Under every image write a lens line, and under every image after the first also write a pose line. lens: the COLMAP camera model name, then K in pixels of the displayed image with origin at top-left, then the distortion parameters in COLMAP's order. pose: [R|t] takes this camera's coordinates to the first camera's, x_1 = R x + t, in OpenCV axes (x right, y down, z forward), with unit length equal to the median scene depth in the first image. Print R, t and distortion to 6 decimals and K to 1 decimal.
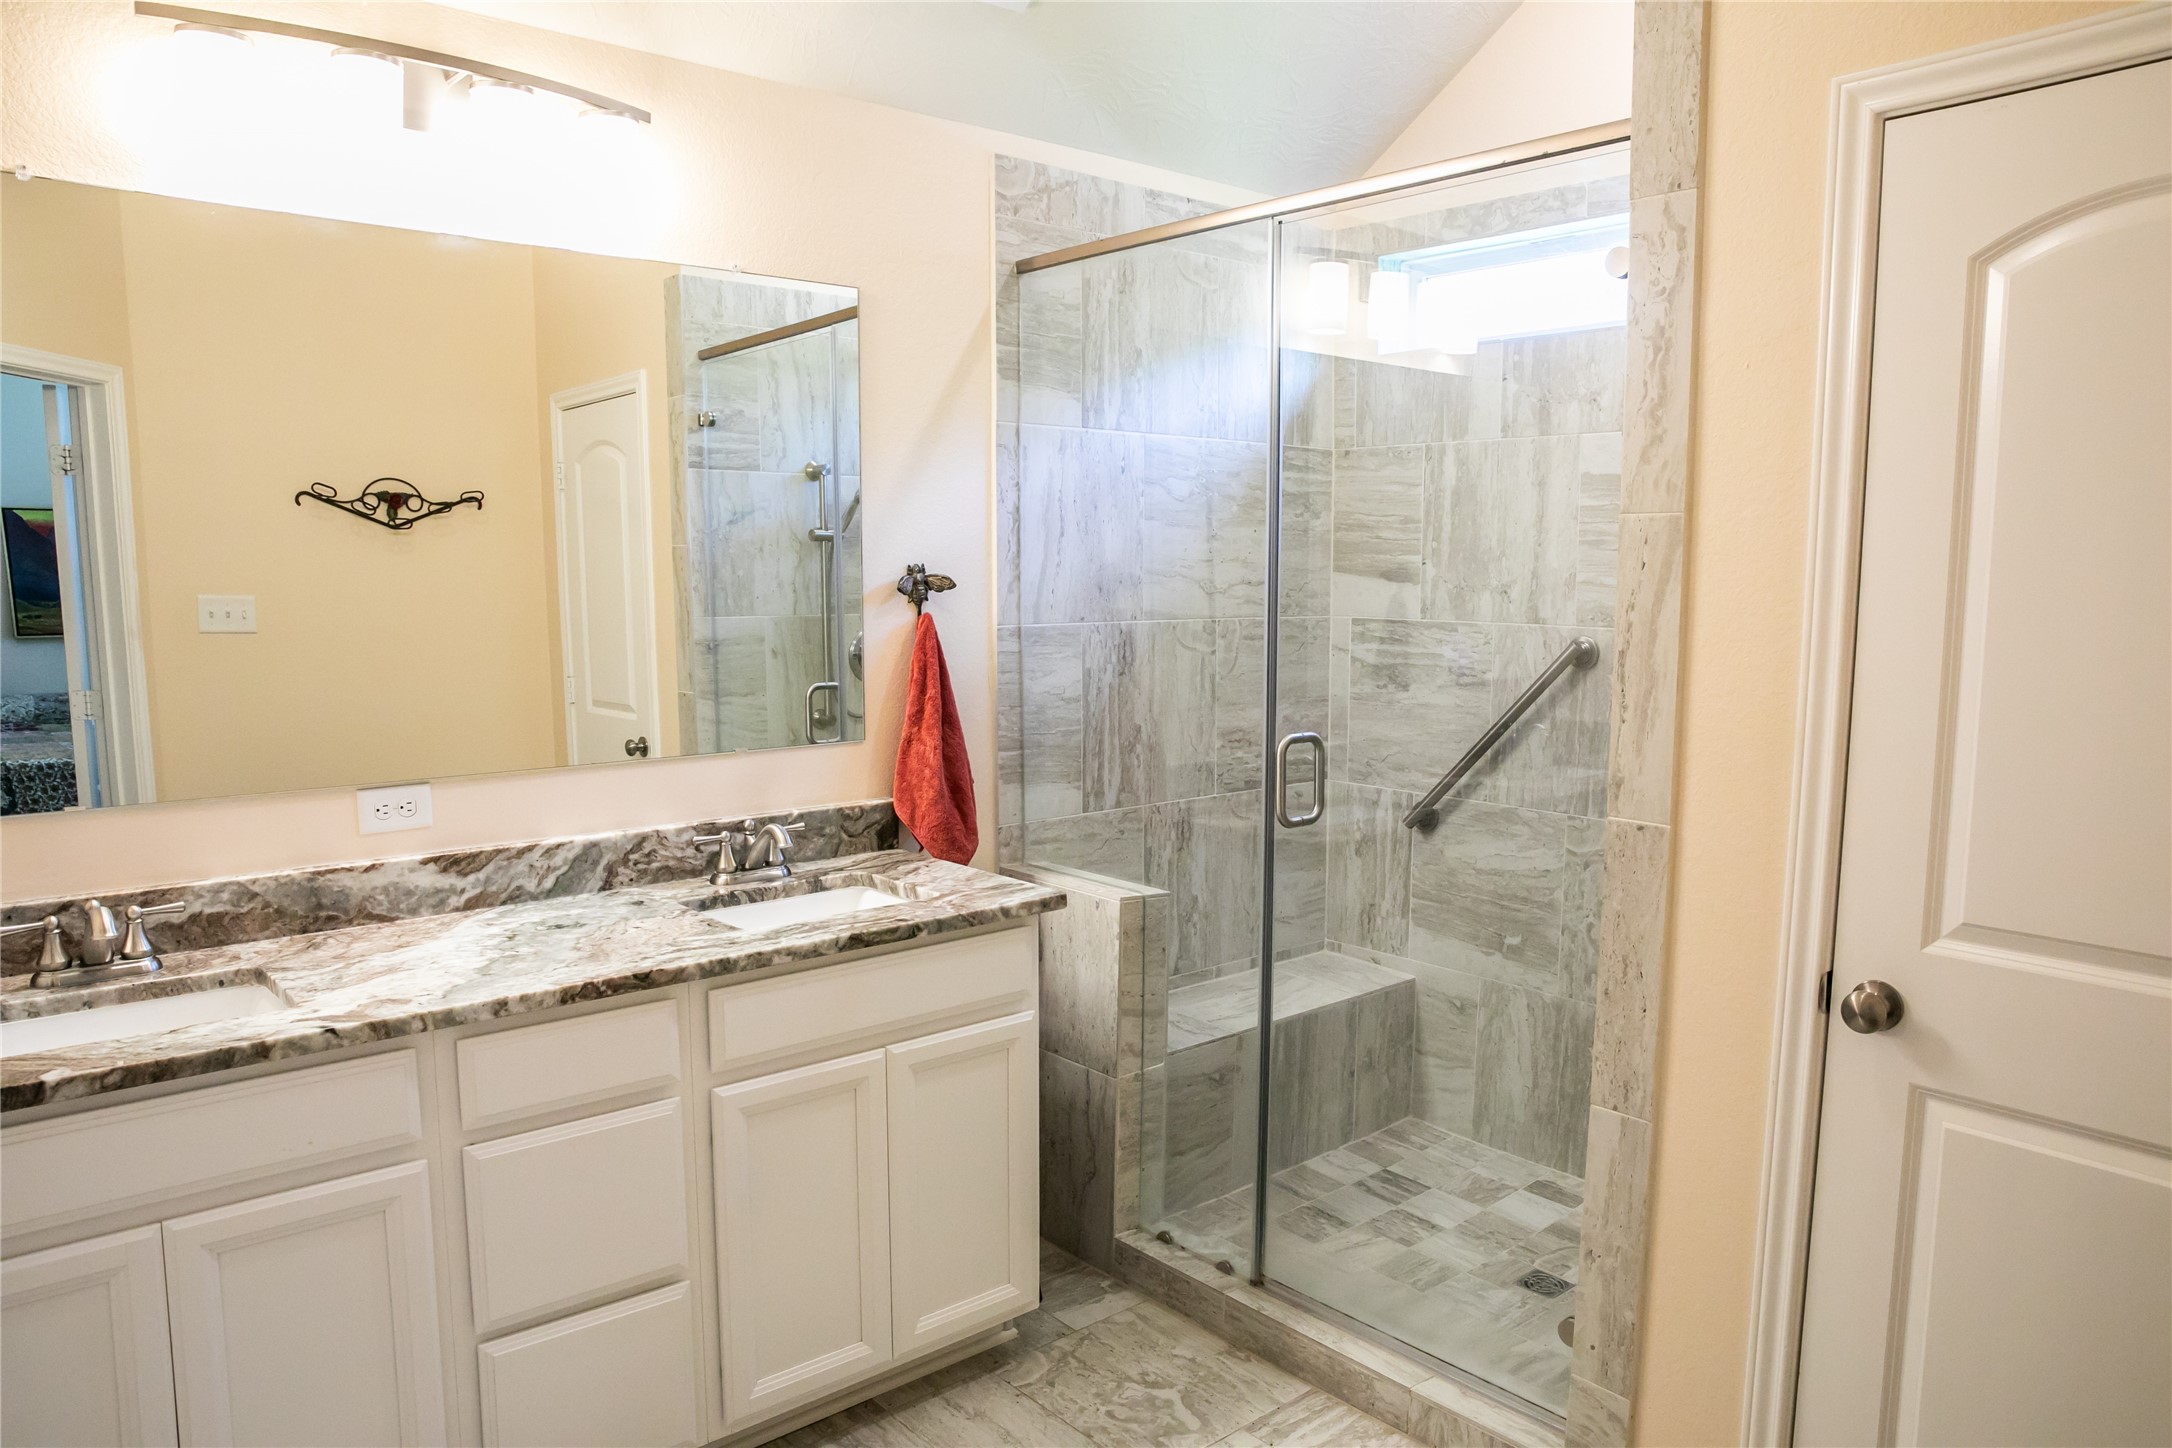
lens RADIAL K [[1485.3, 0, 1086.9], [0, 1485.3, 728.3], [0, 0, 1]] dist [-0.109090, 0.083185]
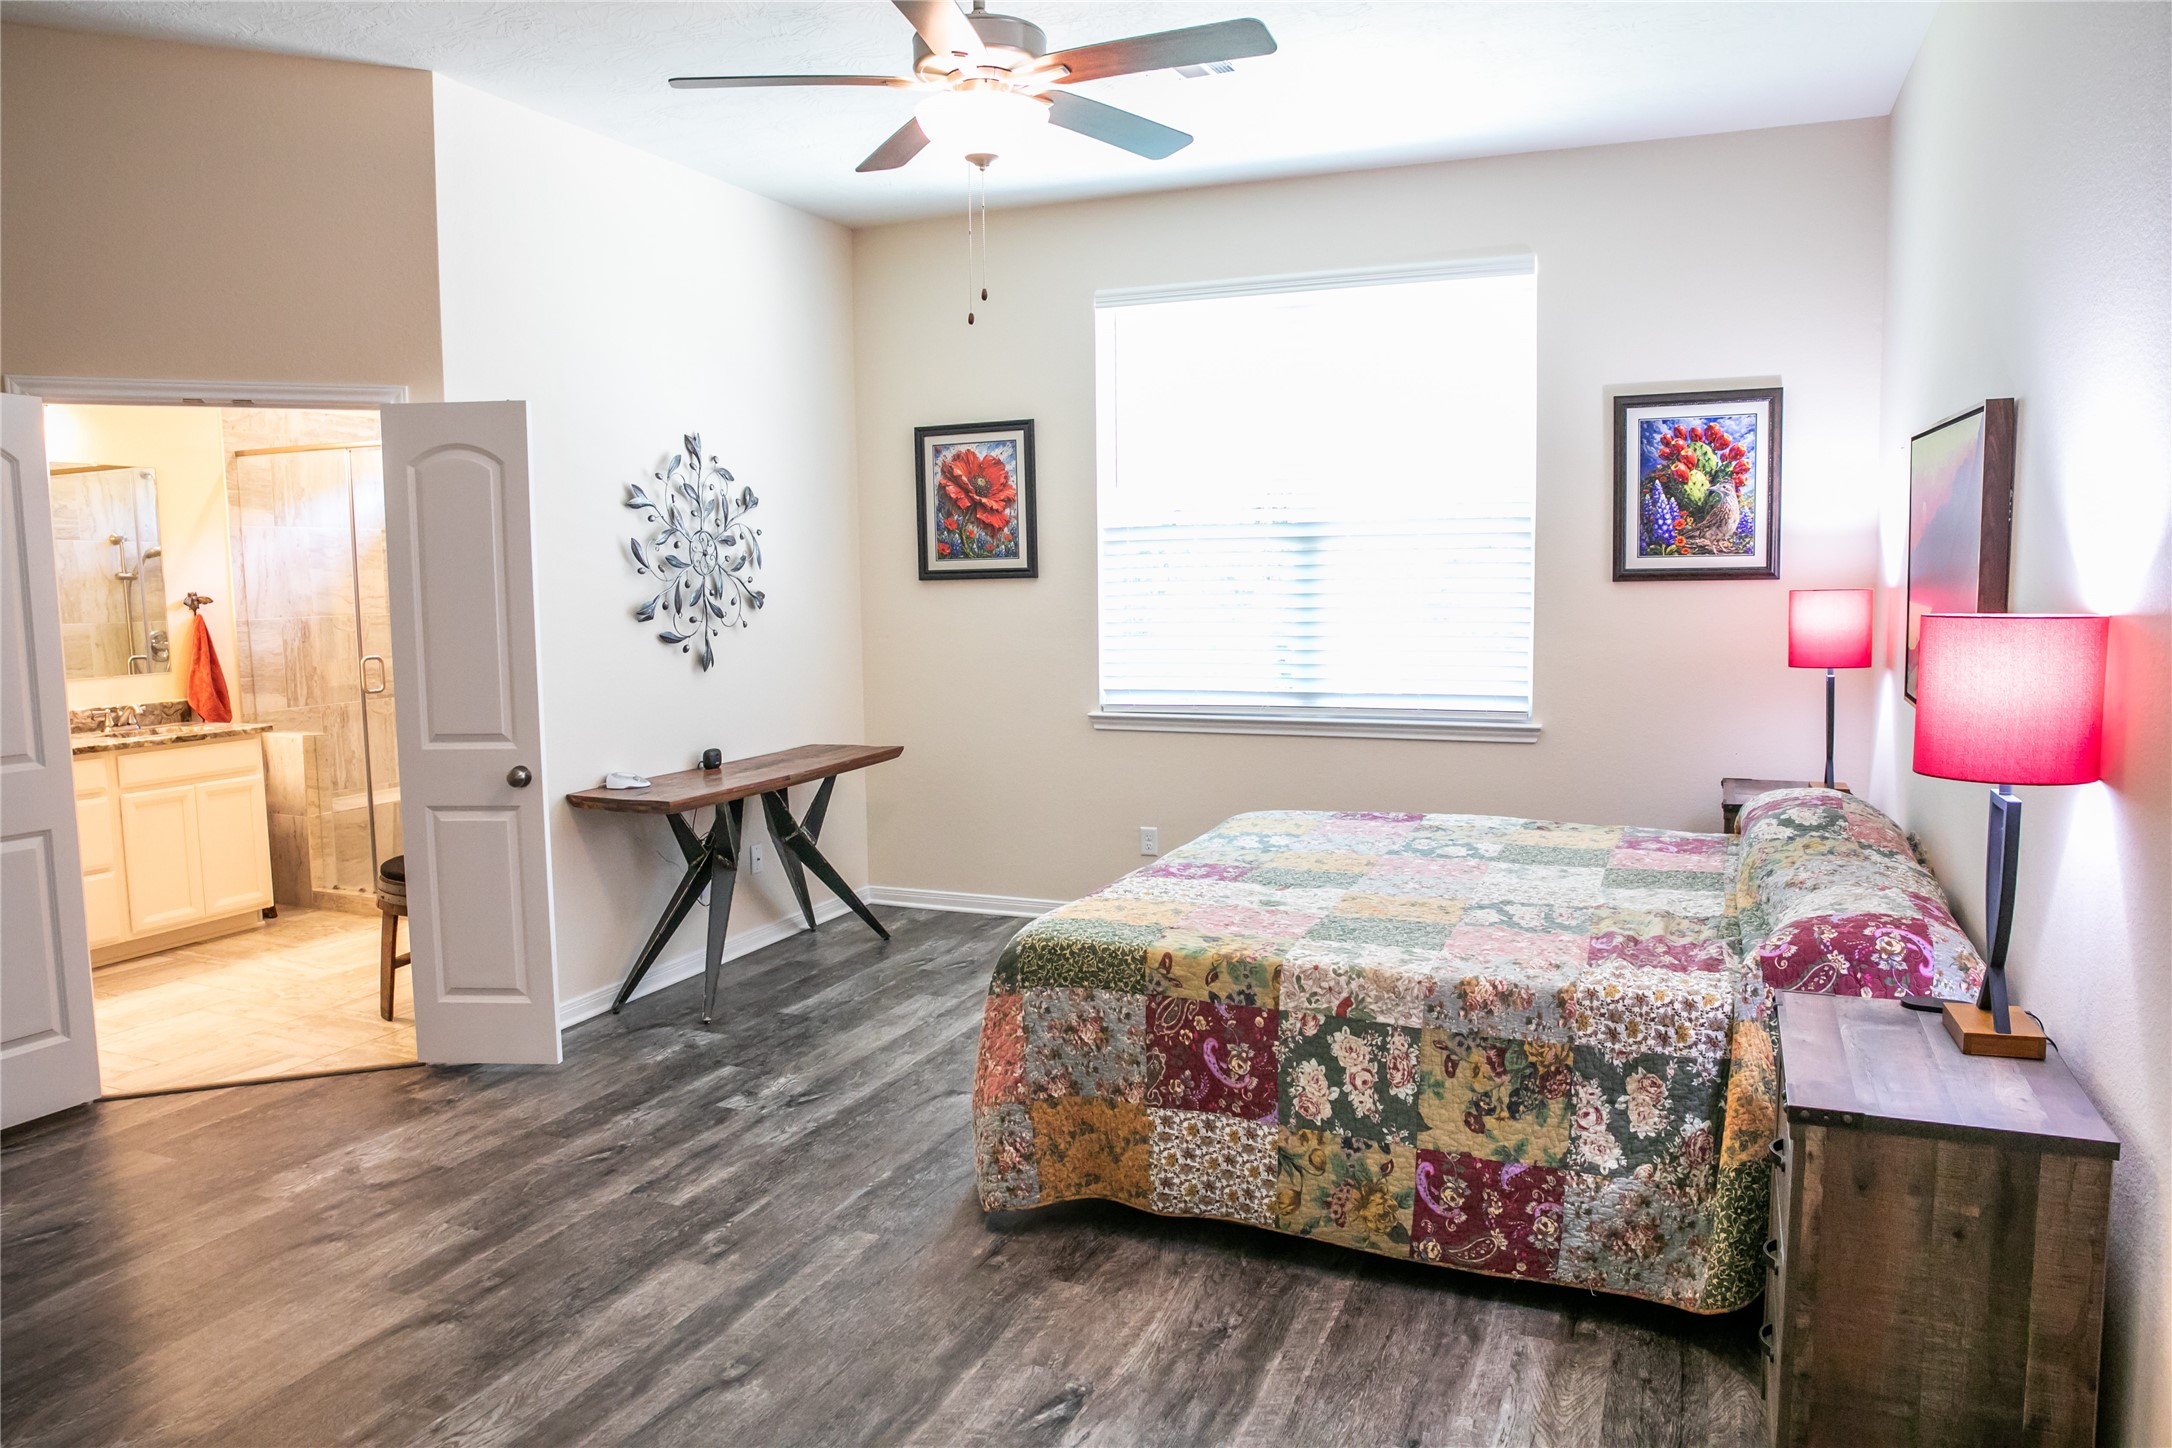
lens RADIAL K [[1485.3, 0, 1086.6], [0, 1485.3, 733.7], [0, 0, 1]] dist [-0.109090, 0.083185]
pose [[0.896420, -0.062458, 0.438783, 0.121694], [0.064257, 0.997875, 0.010766, 0.158681], [-0.438523, 0.018544, 0.898528, -1.478098]]
